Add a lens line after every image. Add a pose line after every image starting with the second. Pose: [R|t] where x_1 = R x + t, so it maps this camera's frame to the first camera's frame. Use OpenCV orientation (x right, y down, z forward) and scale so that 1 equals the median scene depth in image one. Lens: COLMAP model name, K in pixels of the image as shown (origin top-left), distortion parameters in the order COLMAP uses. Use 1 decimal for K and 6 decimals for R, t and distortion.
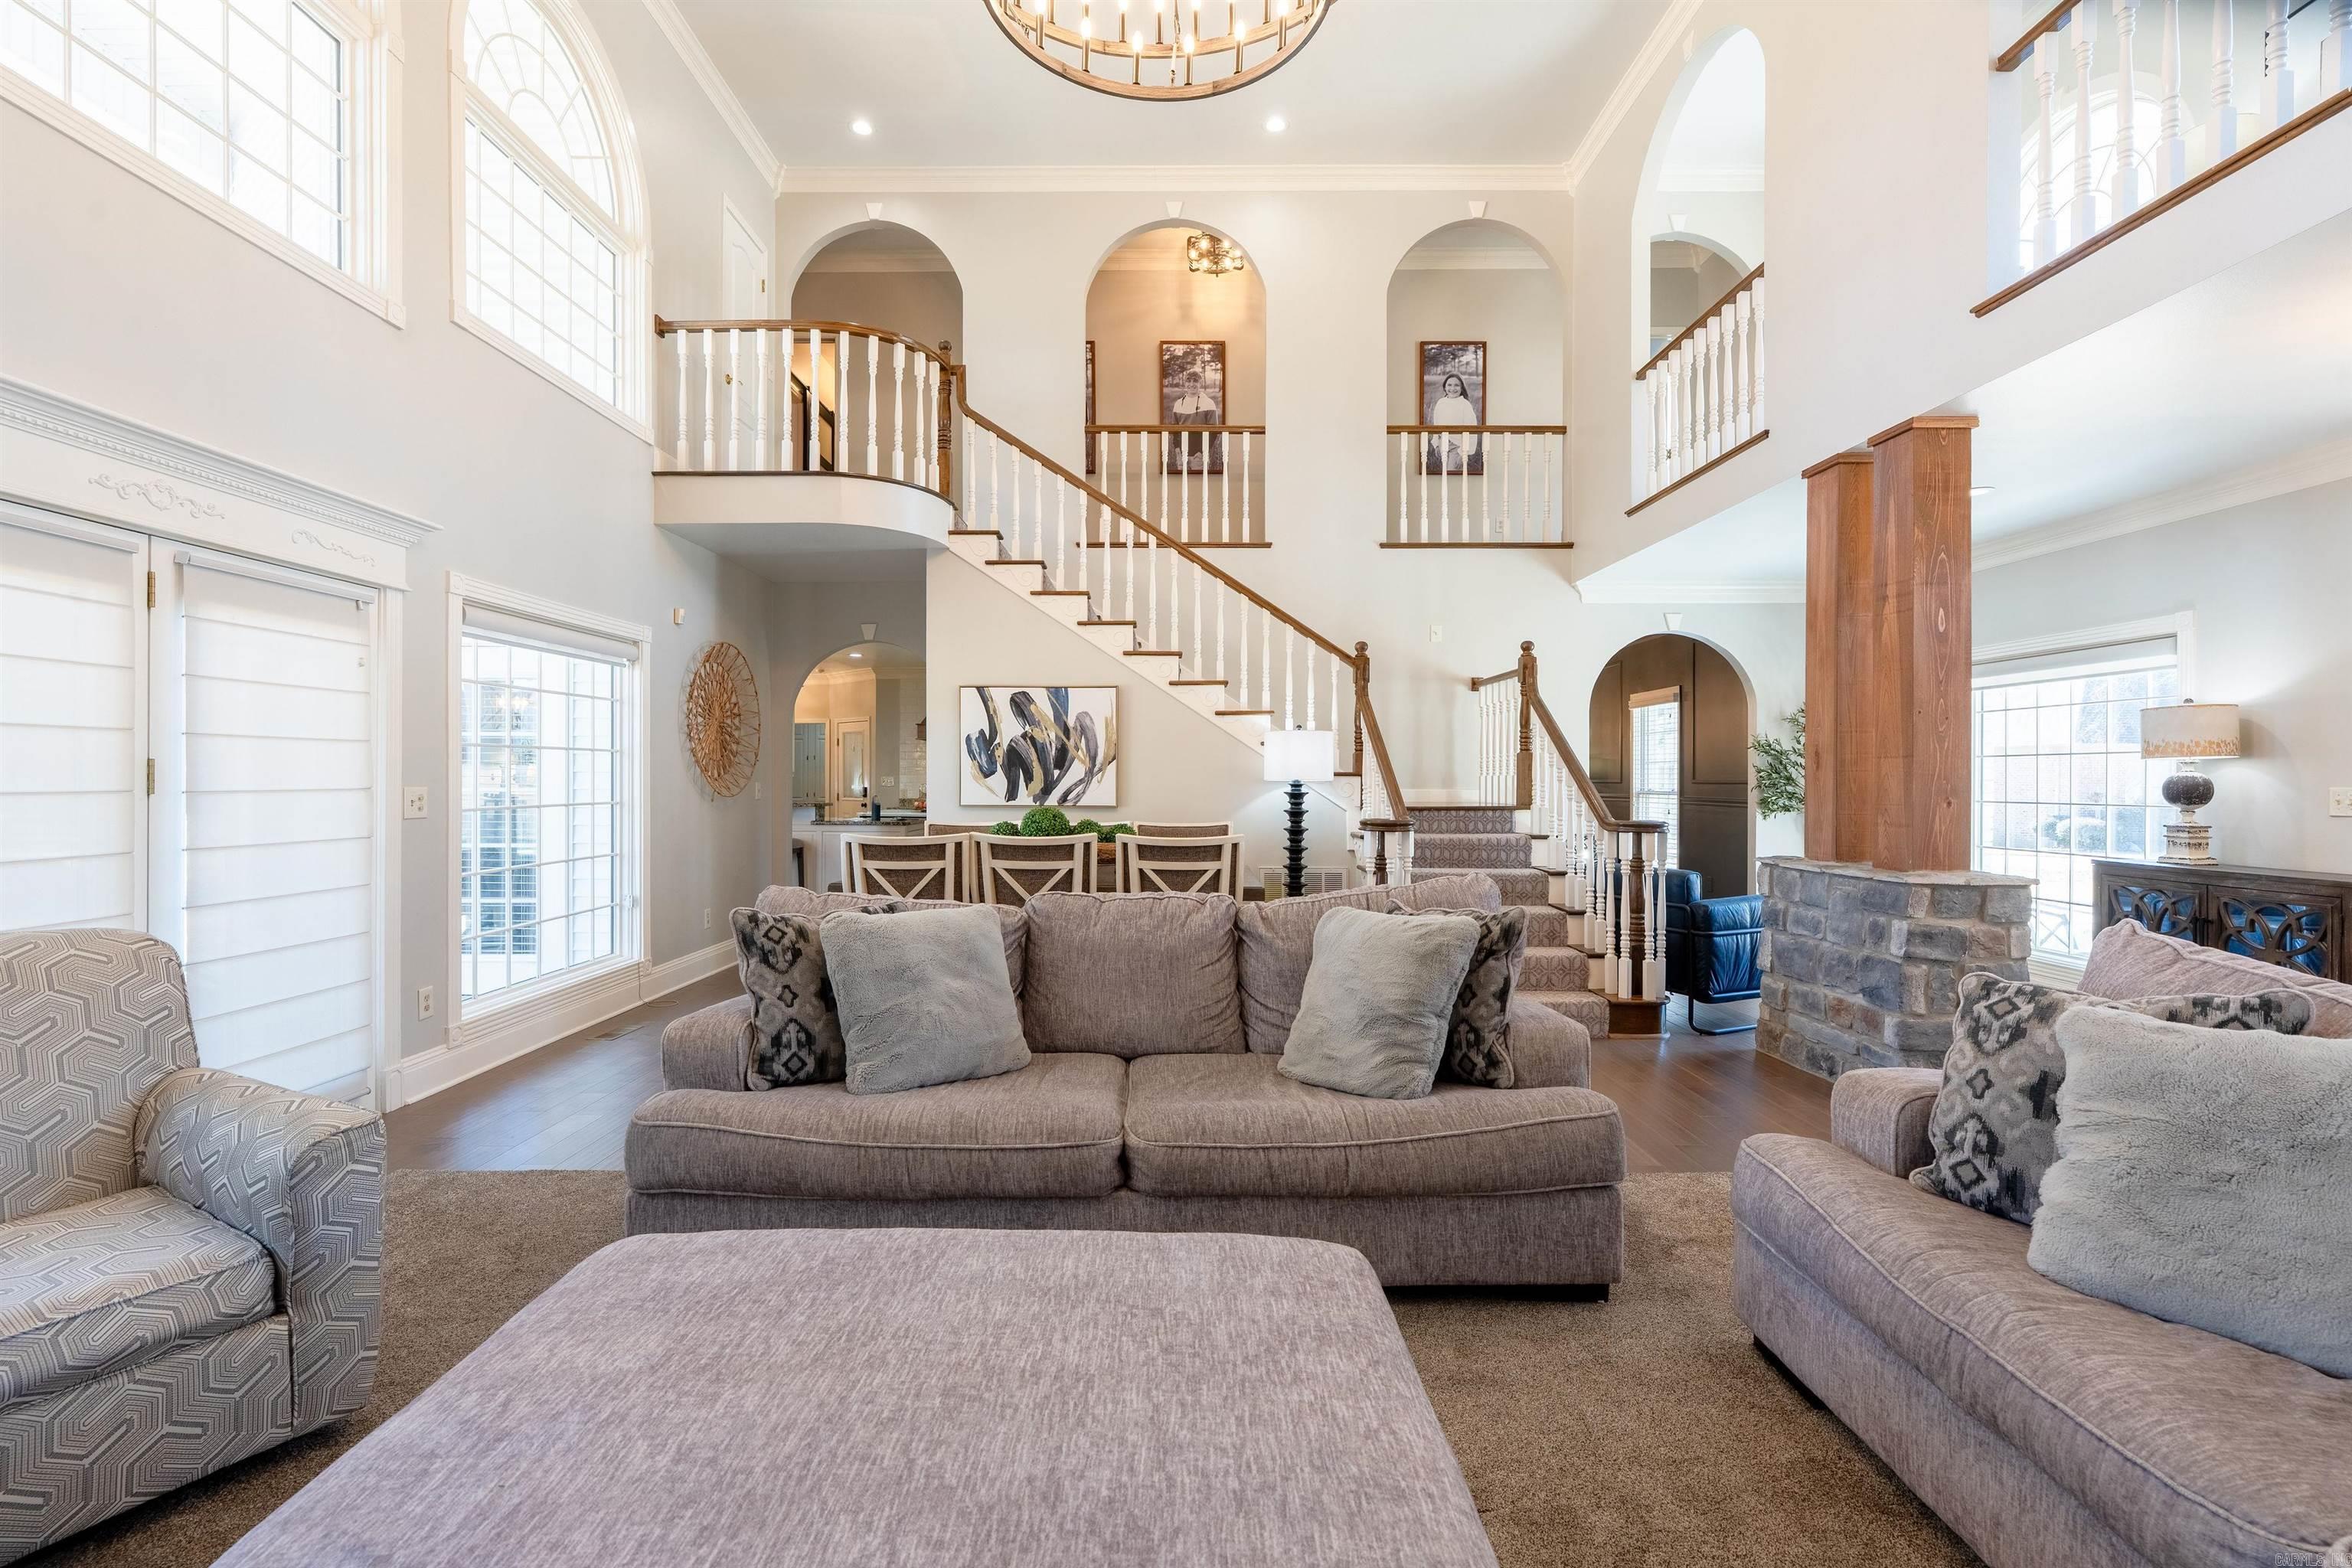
lens RADIAL K [[1053.9, 0, 1173.0], [0, 1053.9, 784.1], [0, 0, 1]] dist [-0.008979, 0.003826]
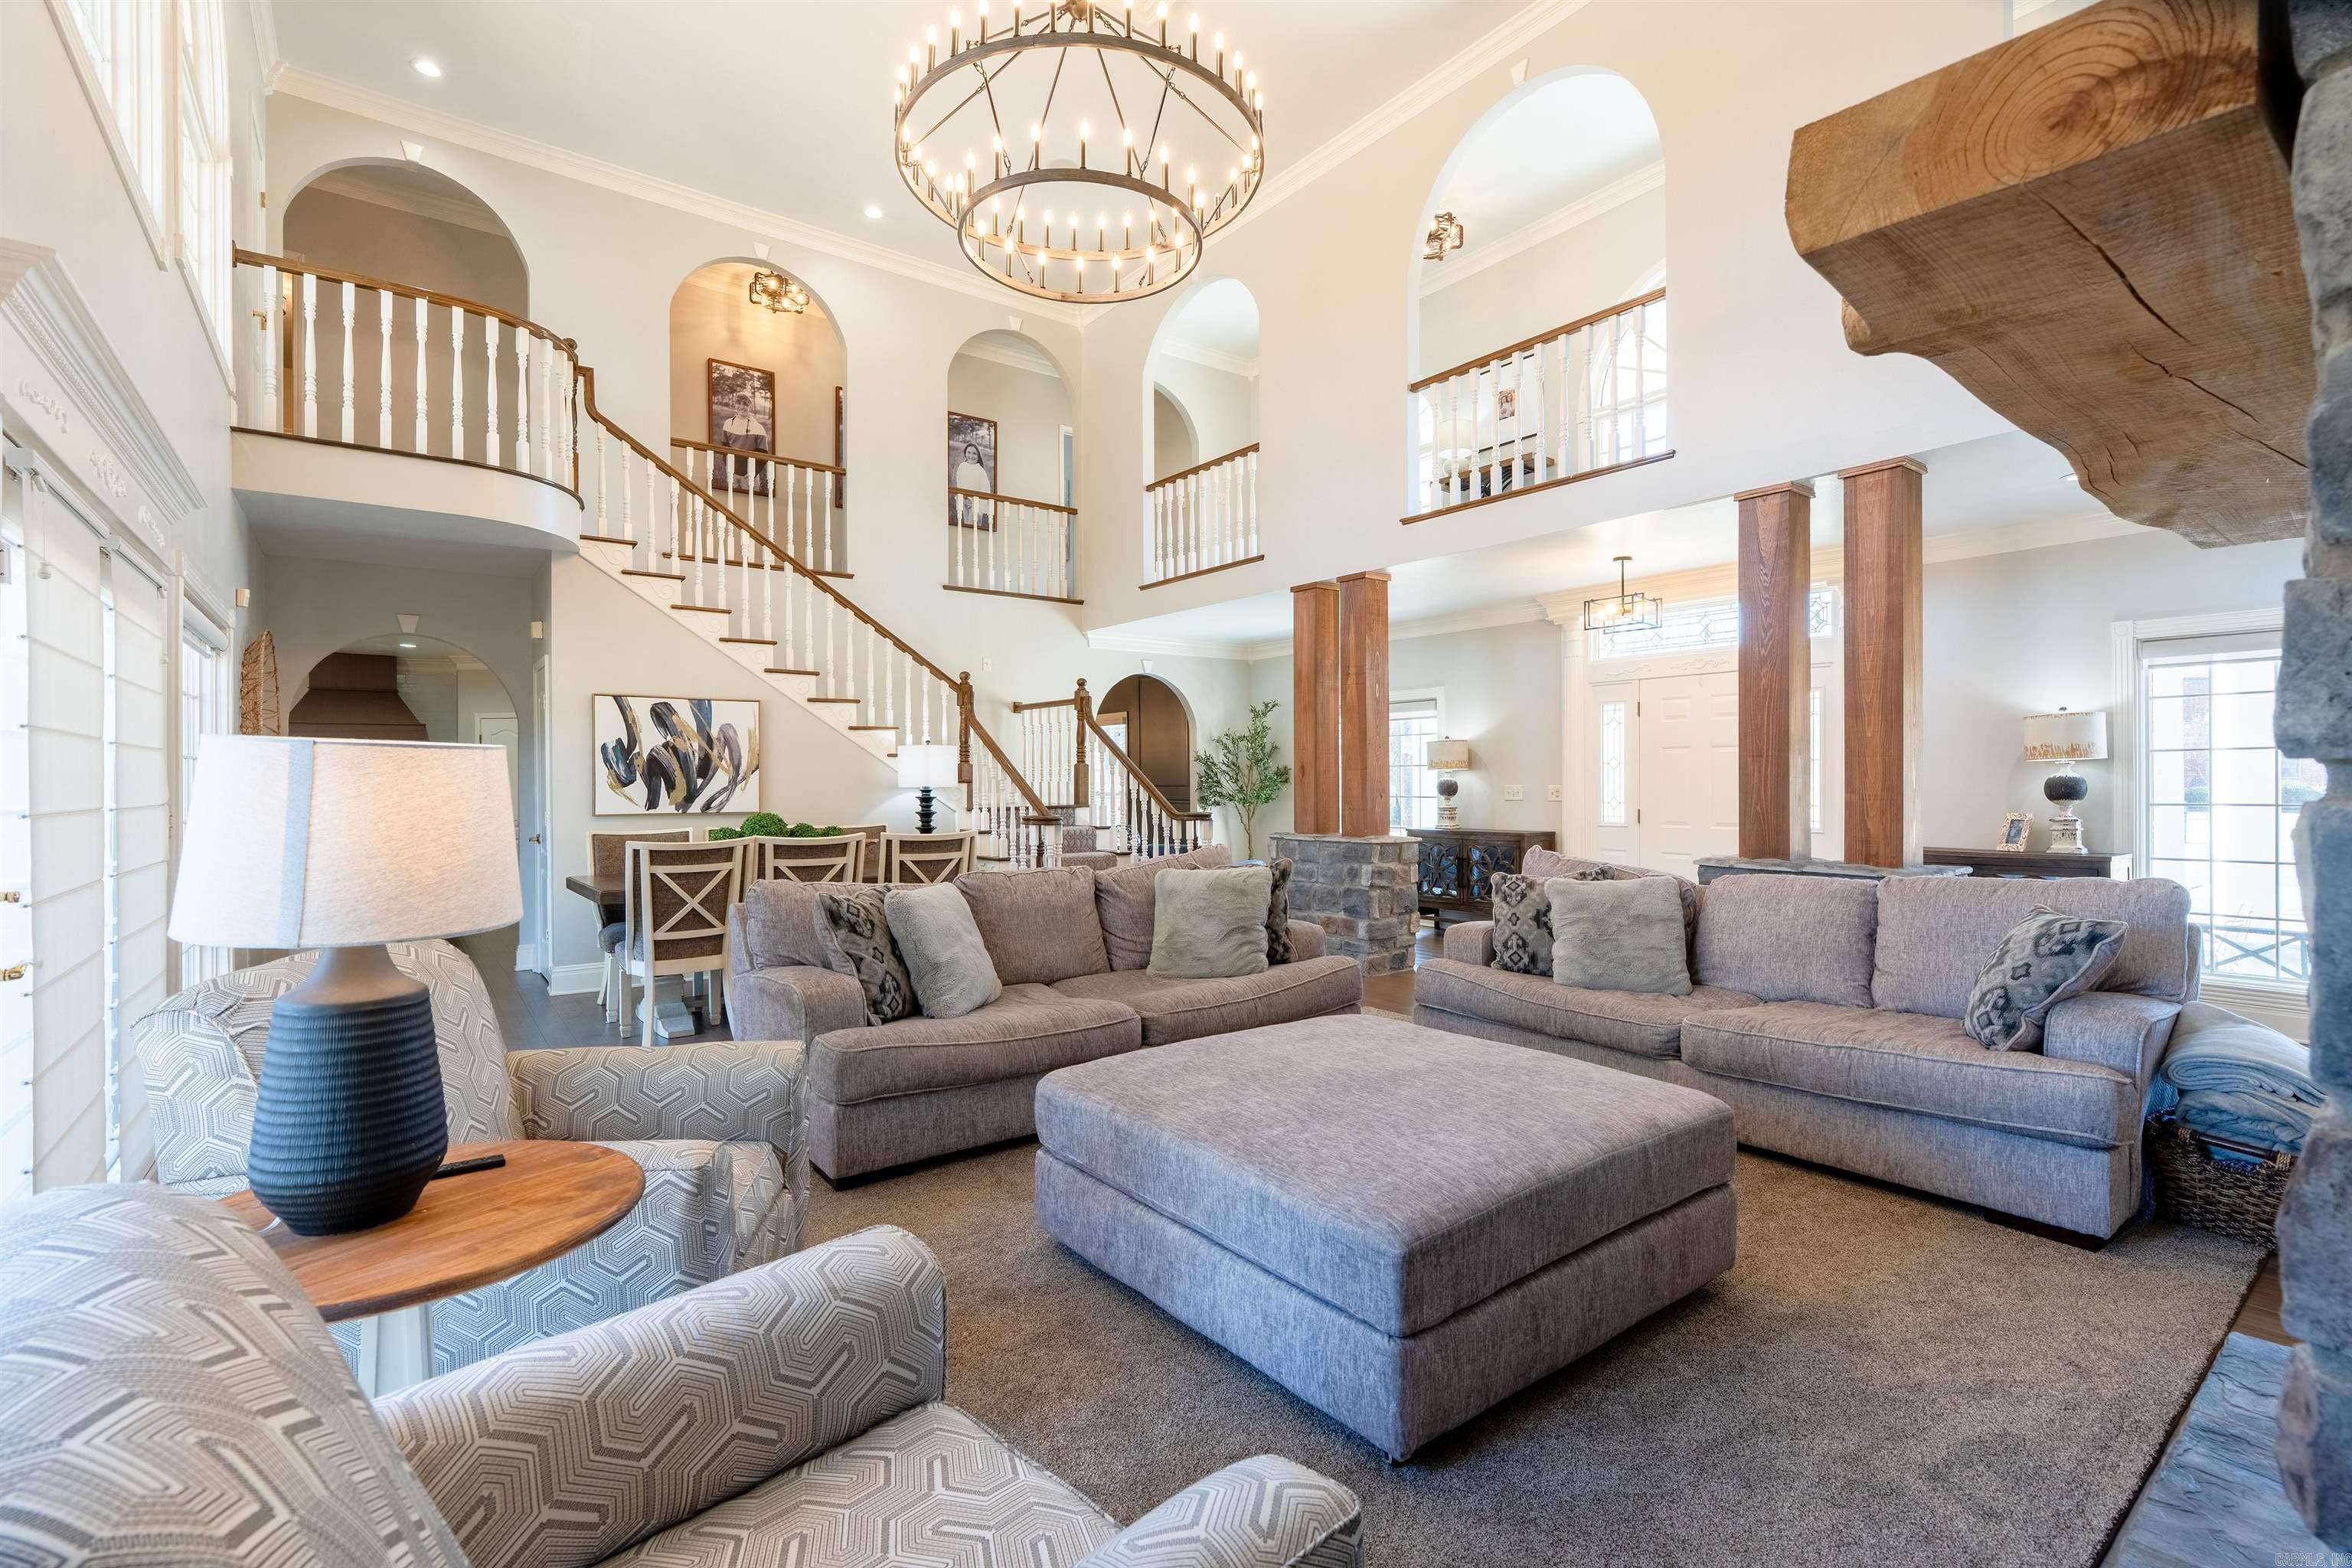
lens RADIAL K [[1053.9, 0, 1175.3], [0, 1053.9, 782.4], [0, 0, 1]] dist [-0.008979, 0.003826]
pose [[0.796291, -0.006240, 0.604882, -0.384015], [0.010160, 0.999944, -0.003060, -0.002108], [-0.604828, 0.008582, 0.796310, -0.116632]]
